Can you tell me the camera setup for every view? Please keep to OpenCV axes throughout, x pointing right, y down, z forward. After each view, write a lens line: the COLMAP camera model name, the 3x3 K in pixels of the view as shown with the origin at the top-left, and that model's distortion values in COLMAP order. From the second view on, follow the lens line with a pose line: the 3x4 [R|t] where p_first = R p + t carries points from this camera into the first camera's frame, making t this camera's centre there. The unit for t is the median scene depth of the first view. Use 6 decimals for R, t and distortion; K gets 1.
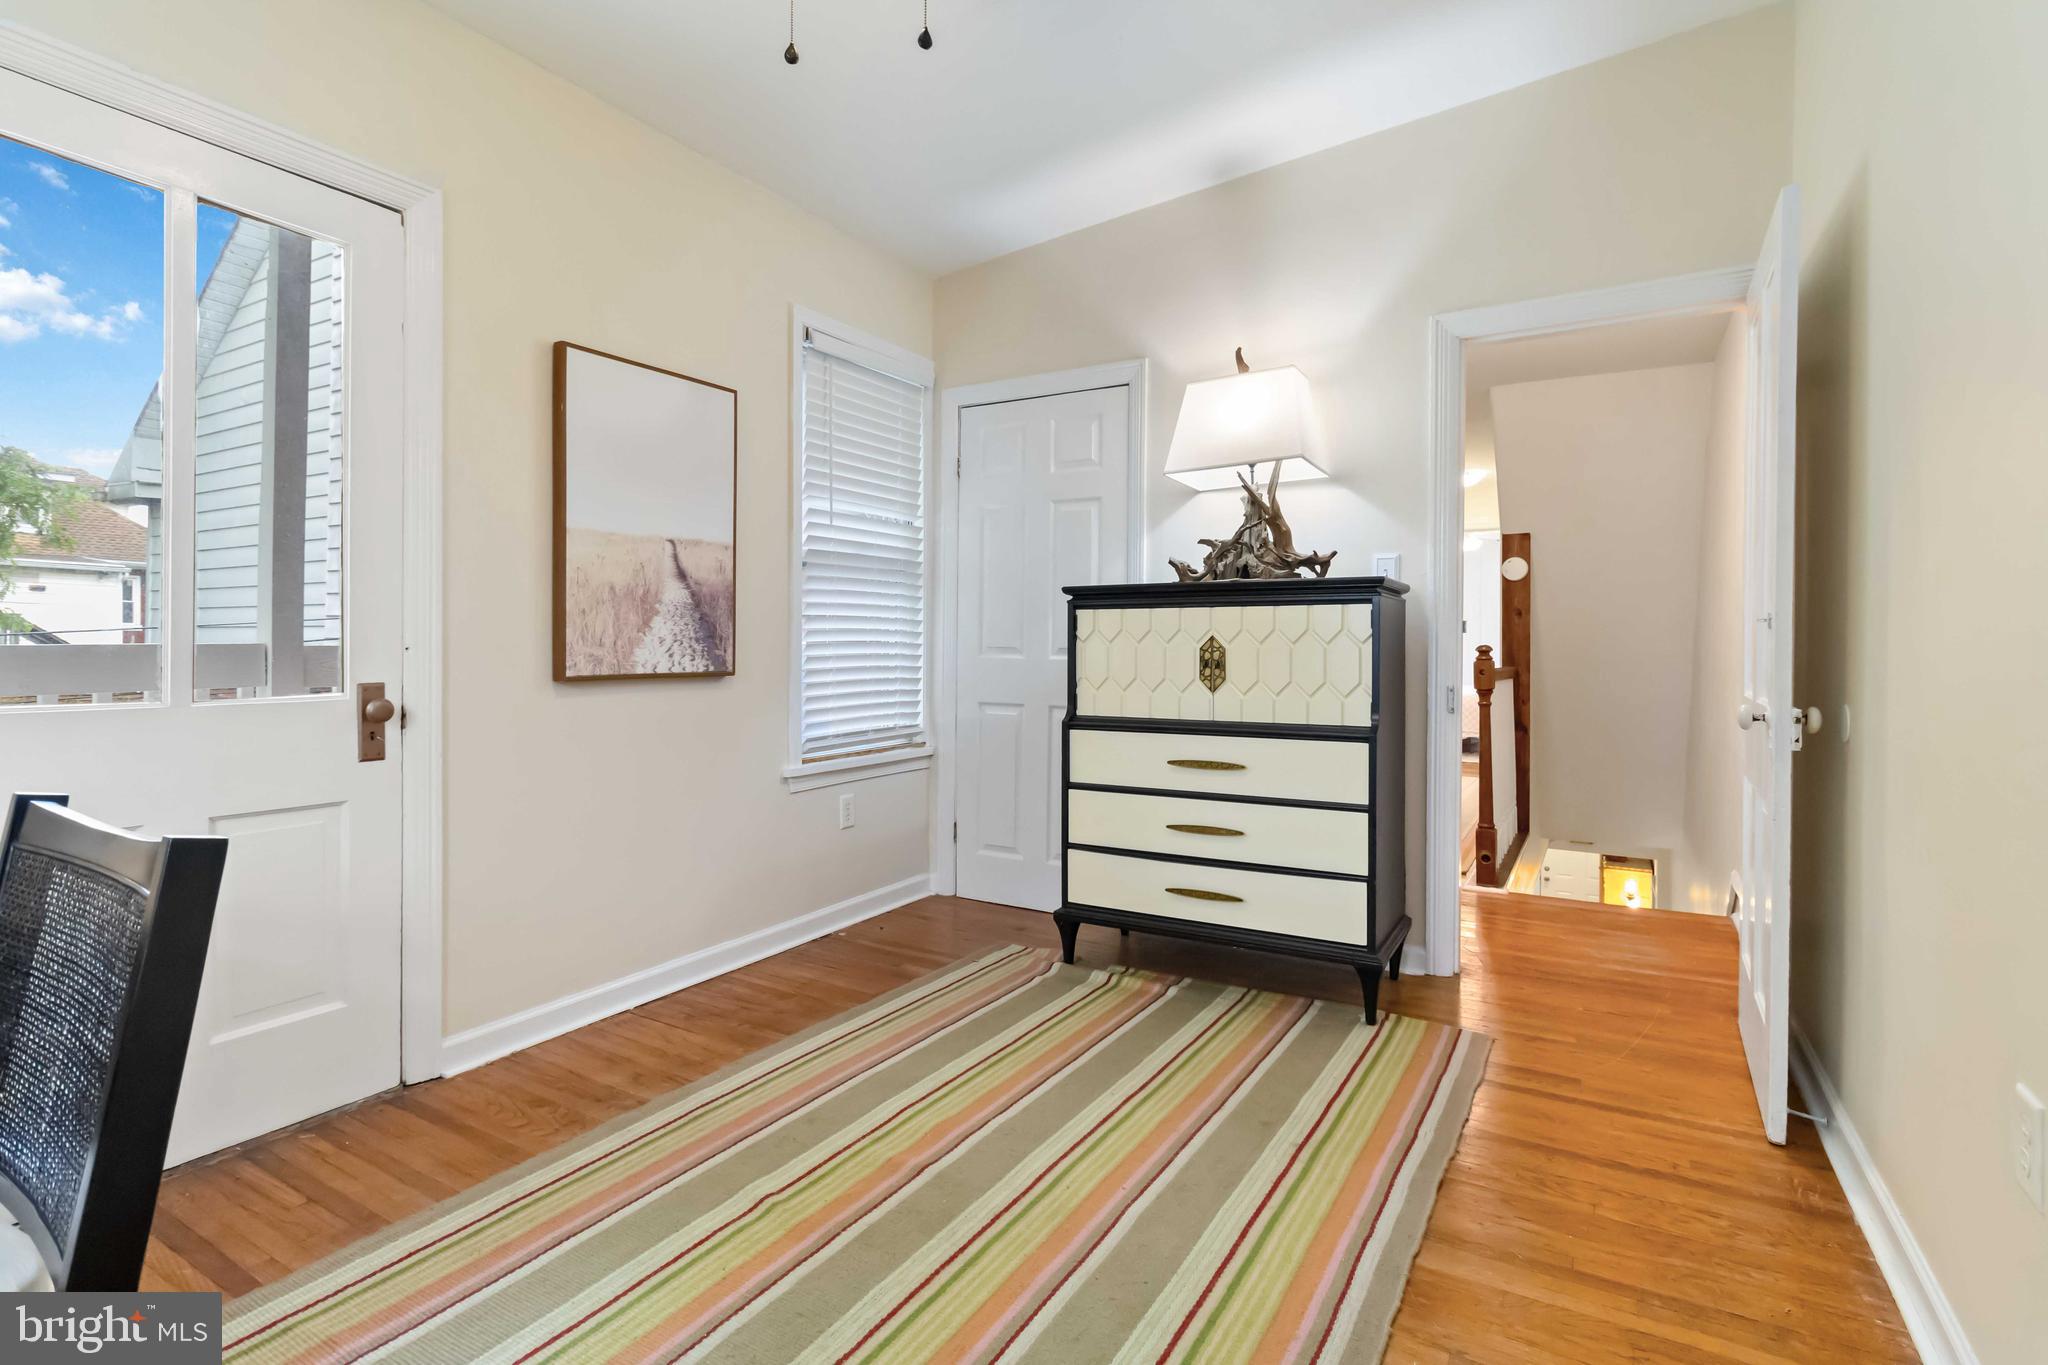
lens RADIAL K [[957.5, 0, 1023.8], [0, 957.5, 668.4], [0, 0, 1]] dist [0.003770, -0.000060]
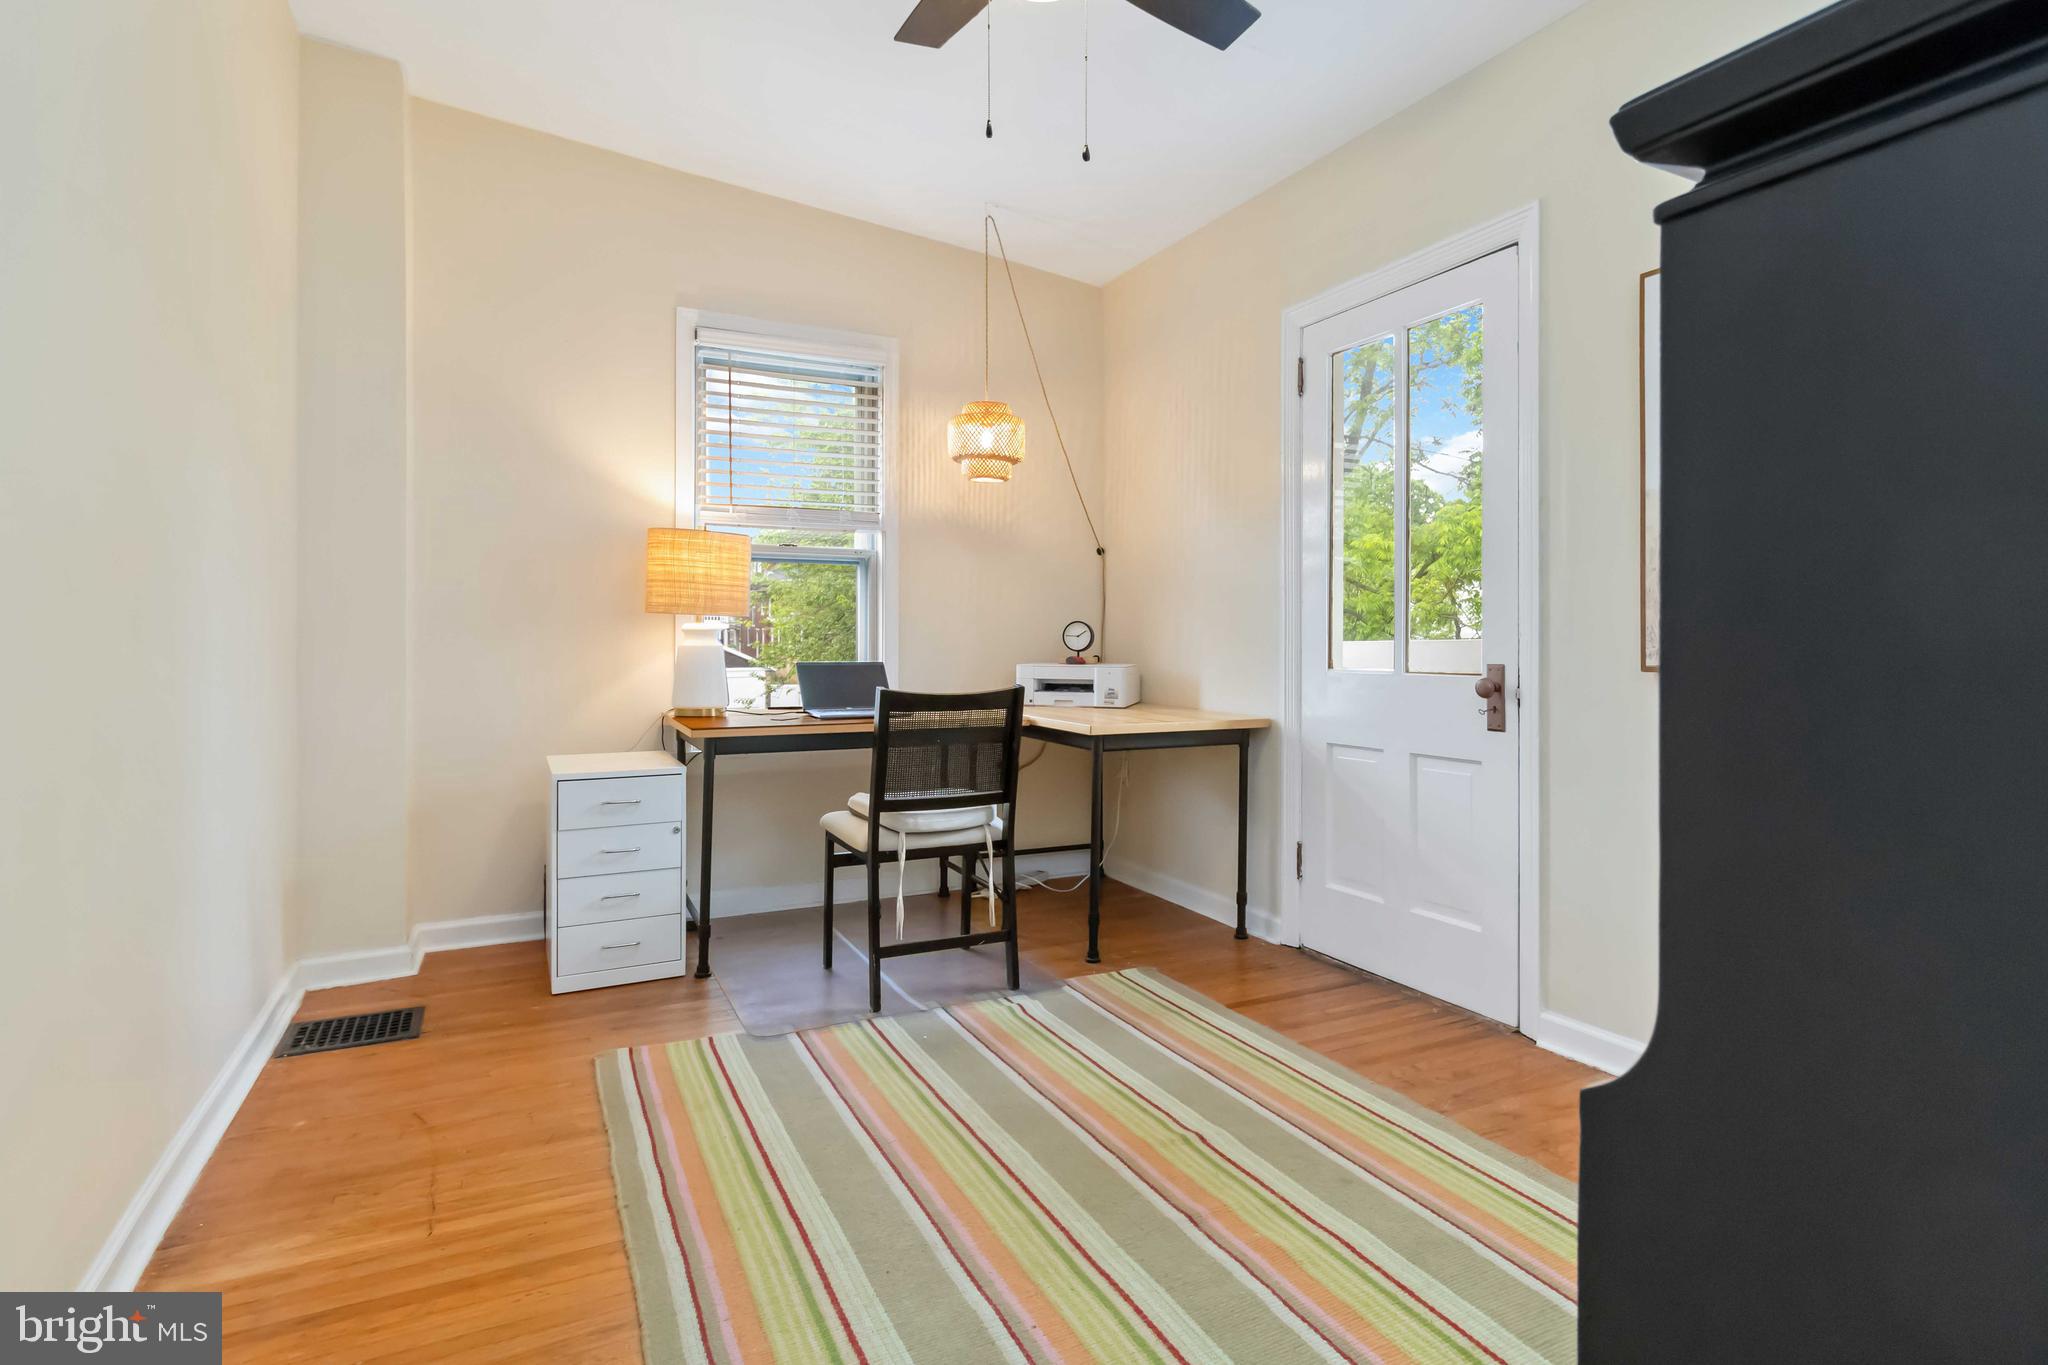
lens RADIAL K [[957.5, 0, 1017.3], [0, 957.5, 665.3], [0, 0, 1]] dist [0.003770, -0.000060]
pose [[-0.526049, 0.007399, -0.850422, 0.679329], [-0.015126, 0.999723, 0.018054, 0.003761], [0.850320, 0.022360, -0.525791, 1.241811]]
